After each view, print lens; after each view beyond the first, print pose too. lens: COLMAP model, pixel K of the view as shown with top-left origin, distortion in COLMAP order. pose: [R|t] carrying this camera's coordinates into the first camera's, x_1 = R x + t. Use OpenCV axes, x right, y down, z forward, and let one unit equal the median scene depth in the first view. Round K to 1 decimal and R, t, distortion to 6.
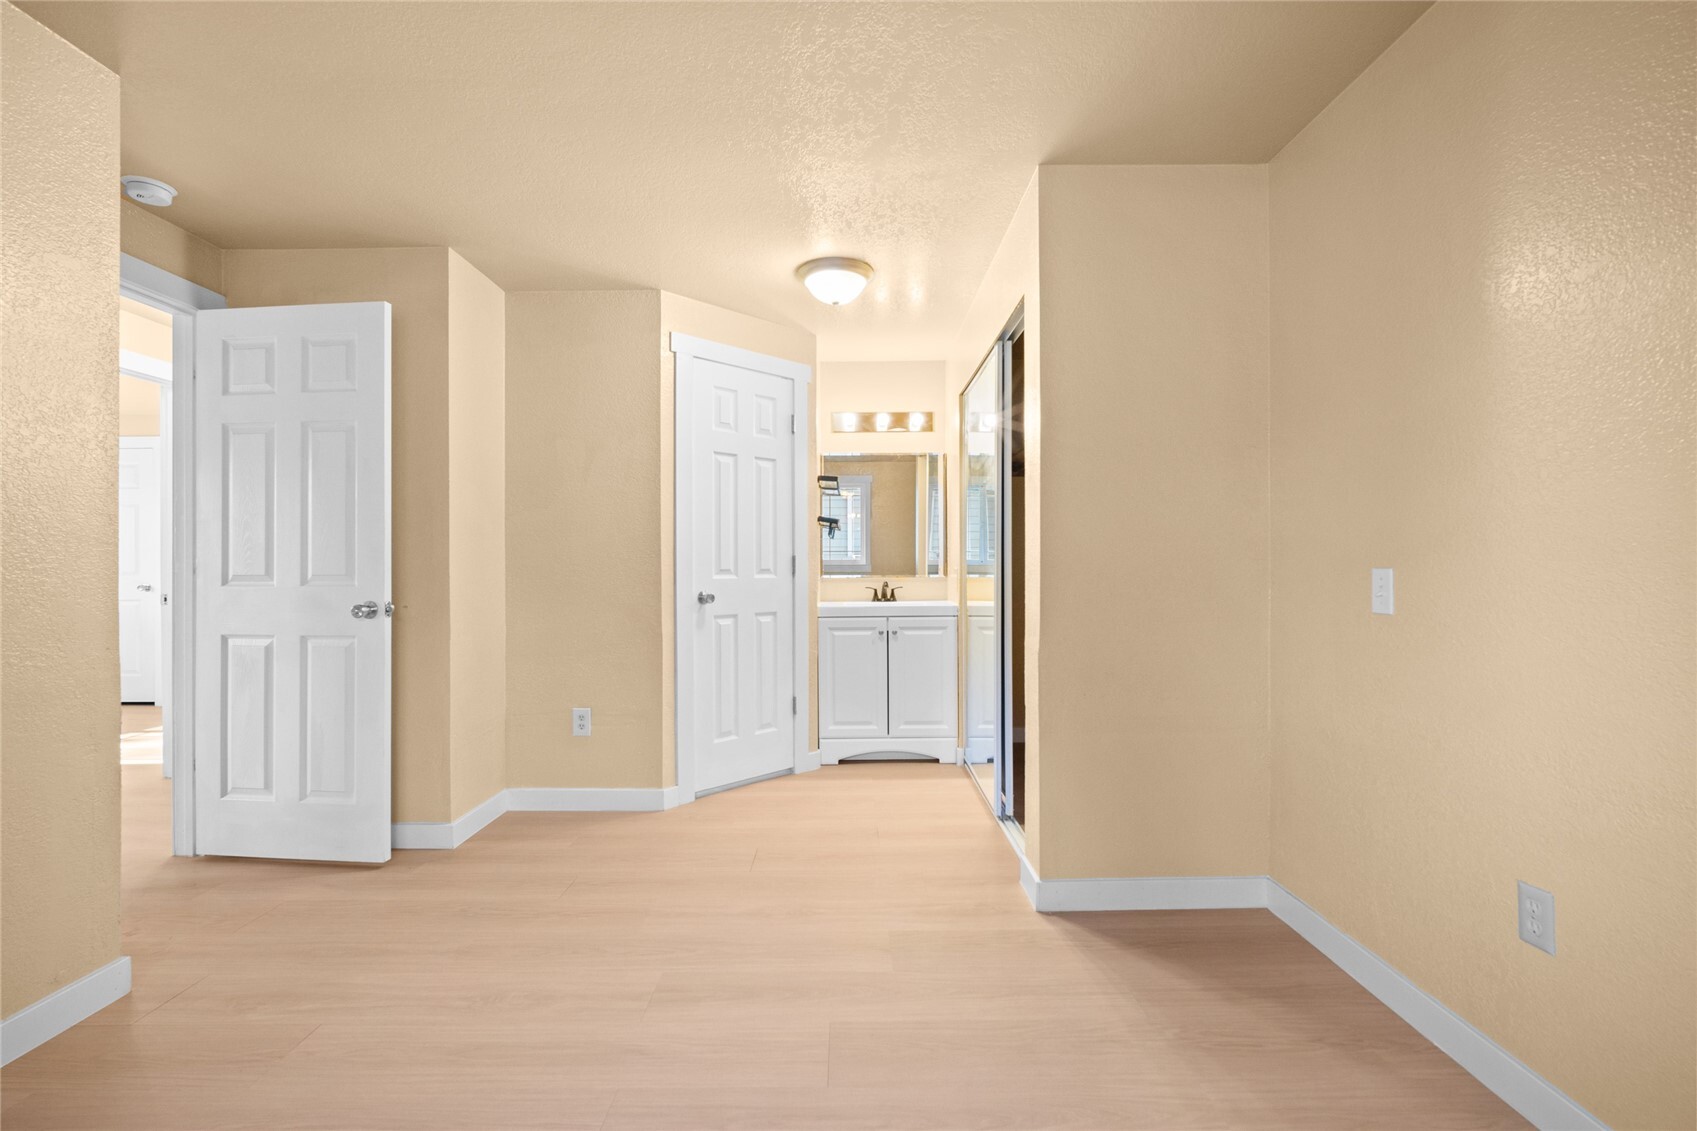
lens RADIAL K [[710.2, 0, 841.7], [0, 710.2, 564.9], [0, 0, 1]] dist [-0.008757, 0.002428]
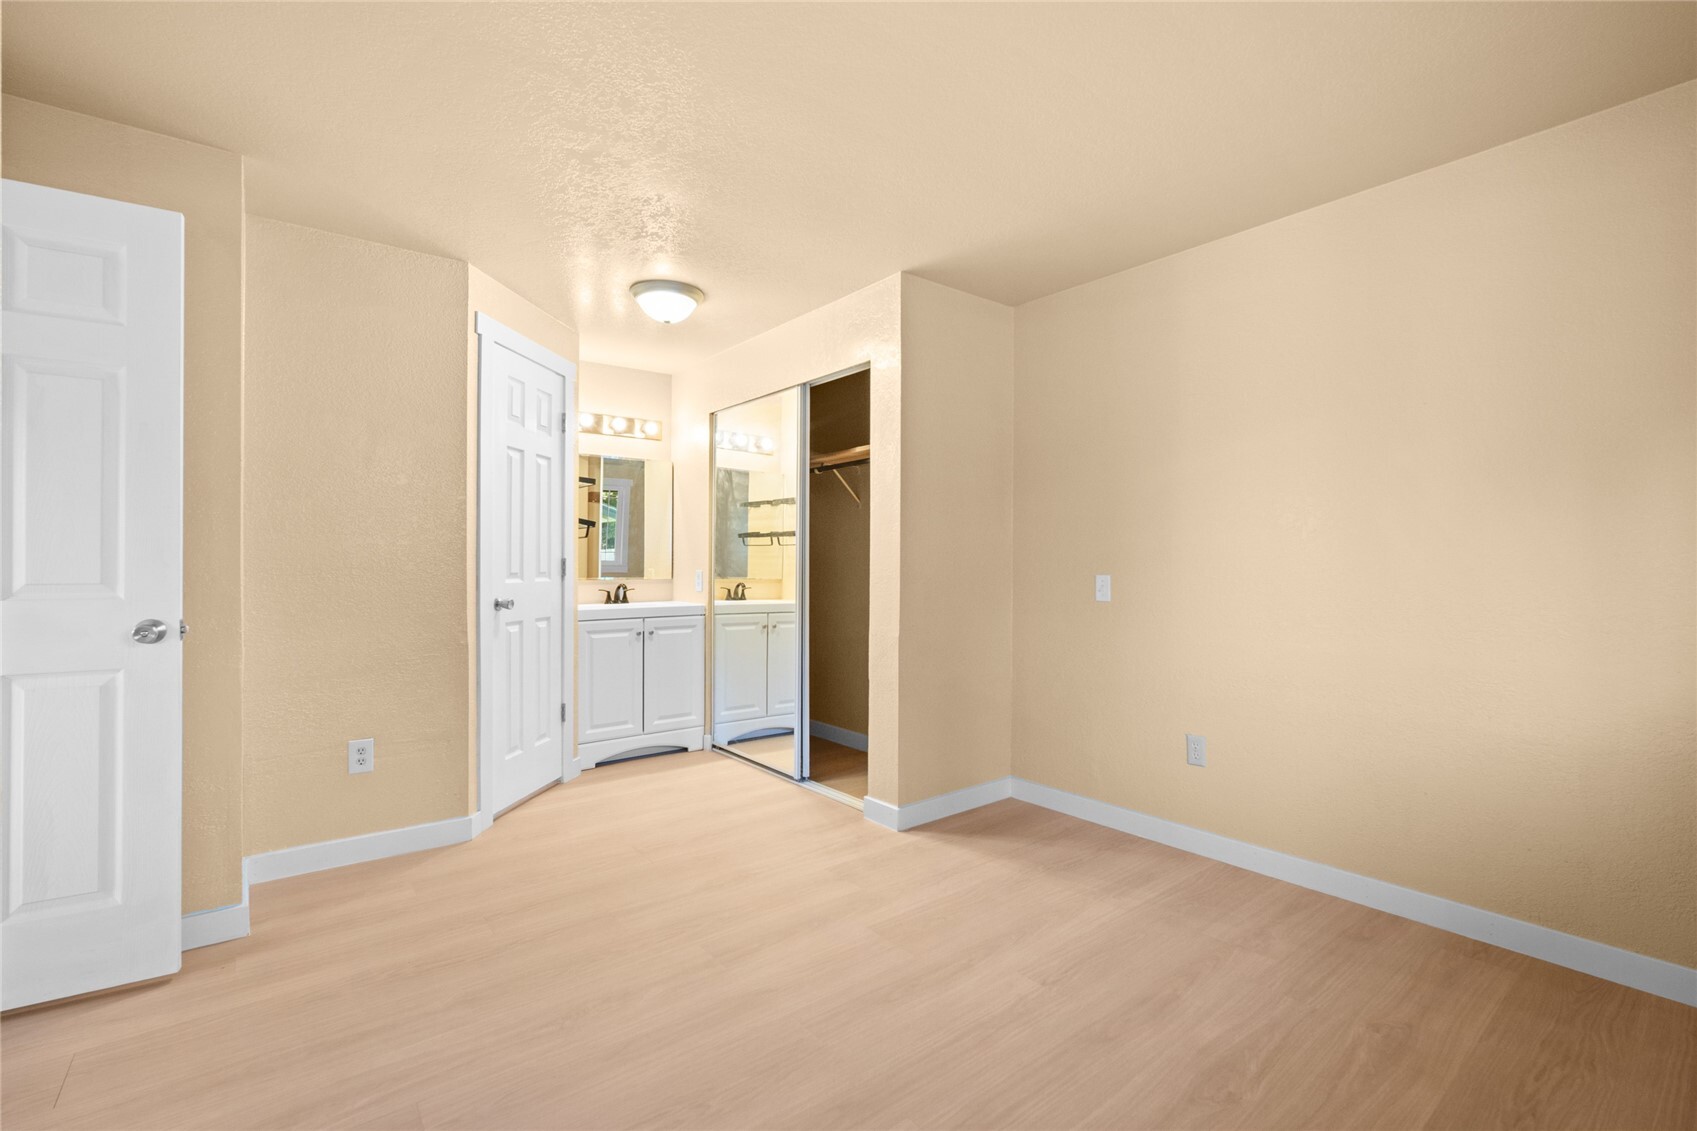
lens RADIAL K [[710.2, 0, 840.4], [0, 710.2, 562.0], [0, 0, 1]] dist [-0.008757, 0.002428]
pose [[0.802665, 0.008514, 0.596369, -0.412546], [-0.007052, 0.999964, -0.004784, -0.006850], [-0.596388, -0.000365, 0.802696, -0.004021]]
